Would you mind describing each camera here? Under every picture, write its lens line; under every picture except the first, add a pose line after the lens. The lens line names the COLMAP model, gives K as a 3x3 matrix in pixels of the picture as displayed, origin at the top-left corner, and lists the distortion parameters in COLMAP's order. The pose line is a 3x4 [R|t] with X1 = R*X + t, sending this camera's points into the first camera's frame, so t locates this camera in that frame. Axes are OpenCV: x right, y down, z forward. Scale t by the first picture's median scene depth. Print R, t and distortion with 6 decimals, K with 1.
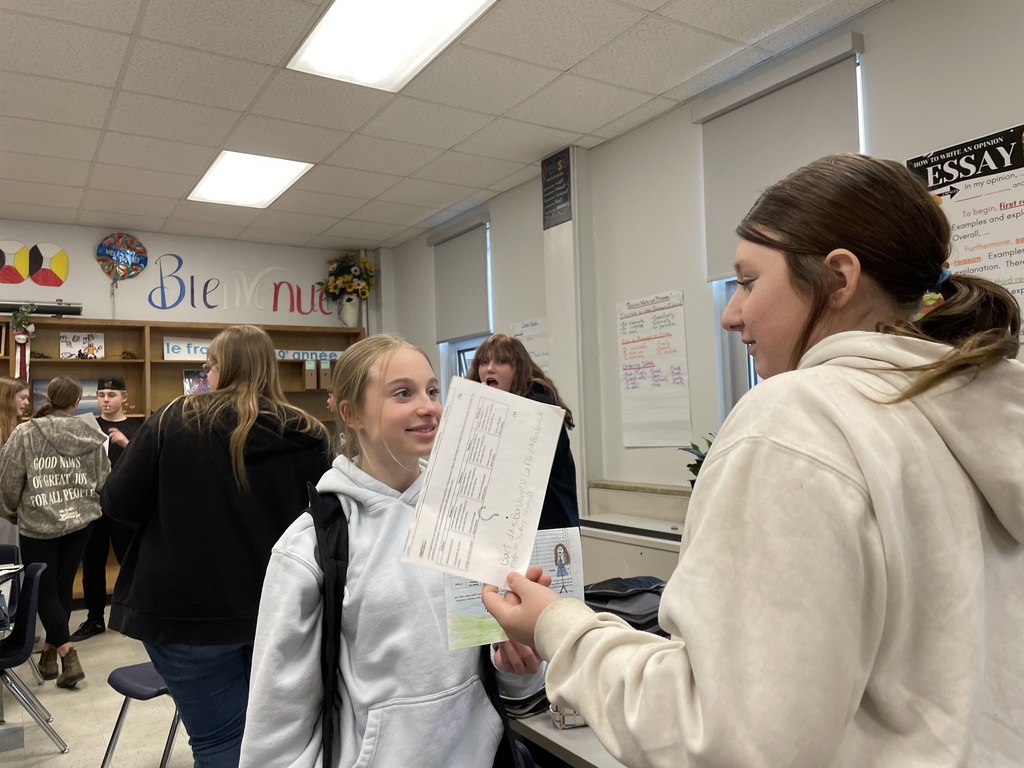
lens RADIAL K [[777.8, 0, 518.3], [0, 777.8, 377.9], [0, 0, 1]] dist [0.064310, -0.085510]
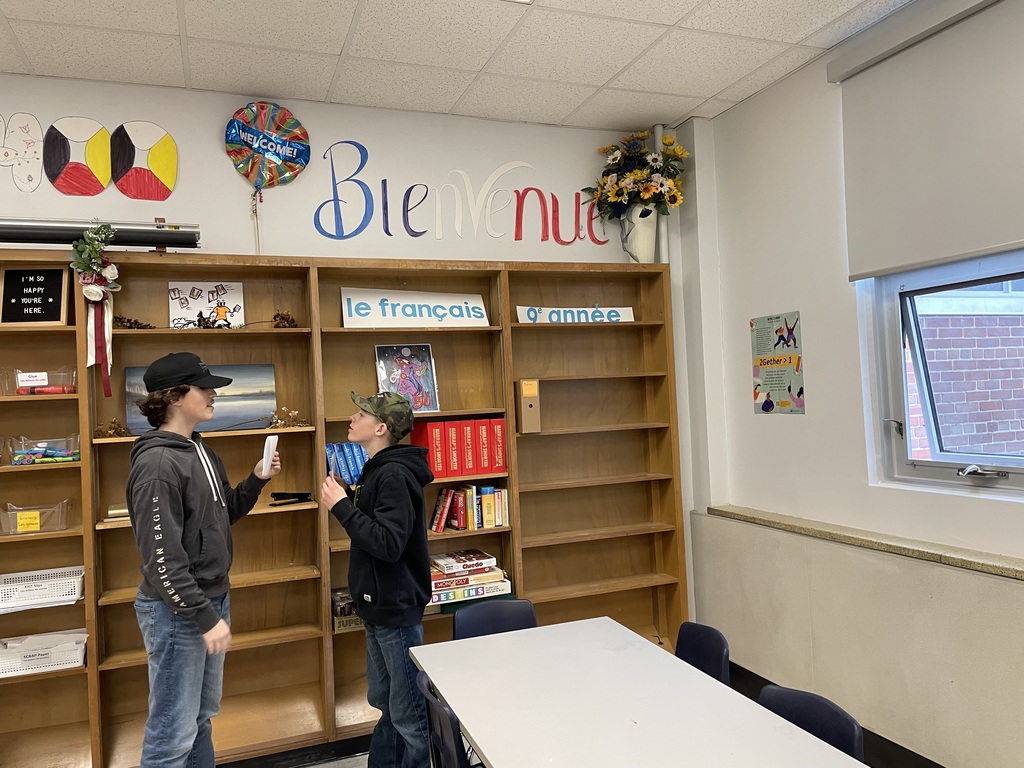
lens RADIAL K [[771.8, 0, 512.0], [0, 771.8, 384.0], [0, 0, 1]] dist [0.111989, -0.155721]
pose [[0.978155, -0.010626, -0.207607, -0.219799], [0.020179, 0.998830, 0.043952, -0.004904], [0.206897, -0.047181, 0.977224, 0.483409]]
